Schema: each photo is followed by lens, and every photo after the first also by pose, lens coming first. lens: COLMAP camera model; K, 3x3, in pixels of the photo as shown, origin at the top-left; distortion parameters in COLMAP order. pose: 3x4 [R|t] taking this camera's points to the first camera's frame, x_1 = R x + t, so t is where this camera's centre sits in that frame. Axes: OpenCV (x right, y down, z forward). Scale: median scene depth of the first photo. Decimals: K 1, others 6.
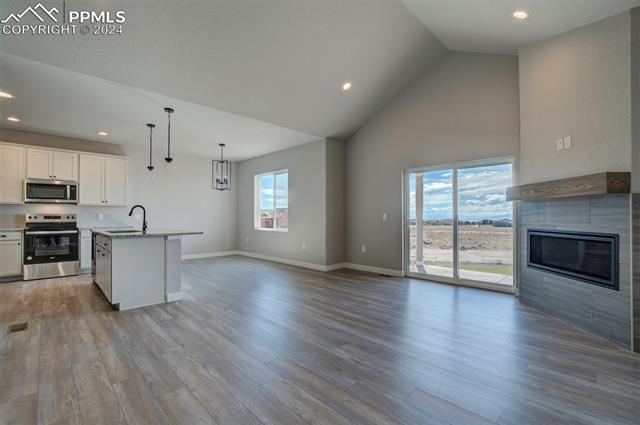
lens RADIAL K [[286.5, 0, 316.9], [0, 286.5, 212.9], [0, 0, 1]] dist [-0.022337, 0.000034]
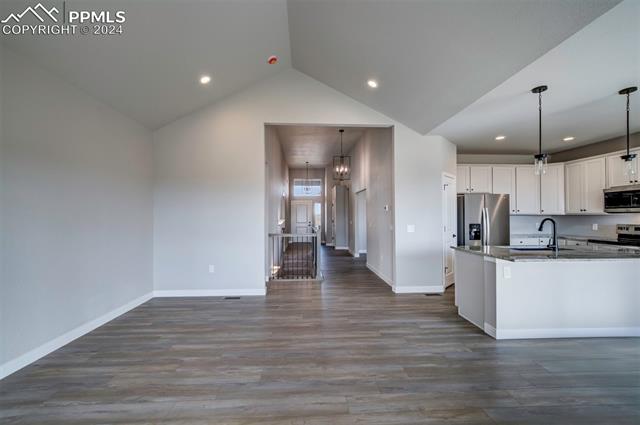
lens RADIAL K [[258.9, 0, 319.7], [0, 258.9, 214.3], [0, 0, 1]] dist [-0.000890, -0.000069]
pose [[-0.657144, -0.005435, -0.753745, 0.439541], [0.008888, 0.999849, -0.014958, -0.041860], [0.753712, -0.016529, -0.656996, 1.239915]]
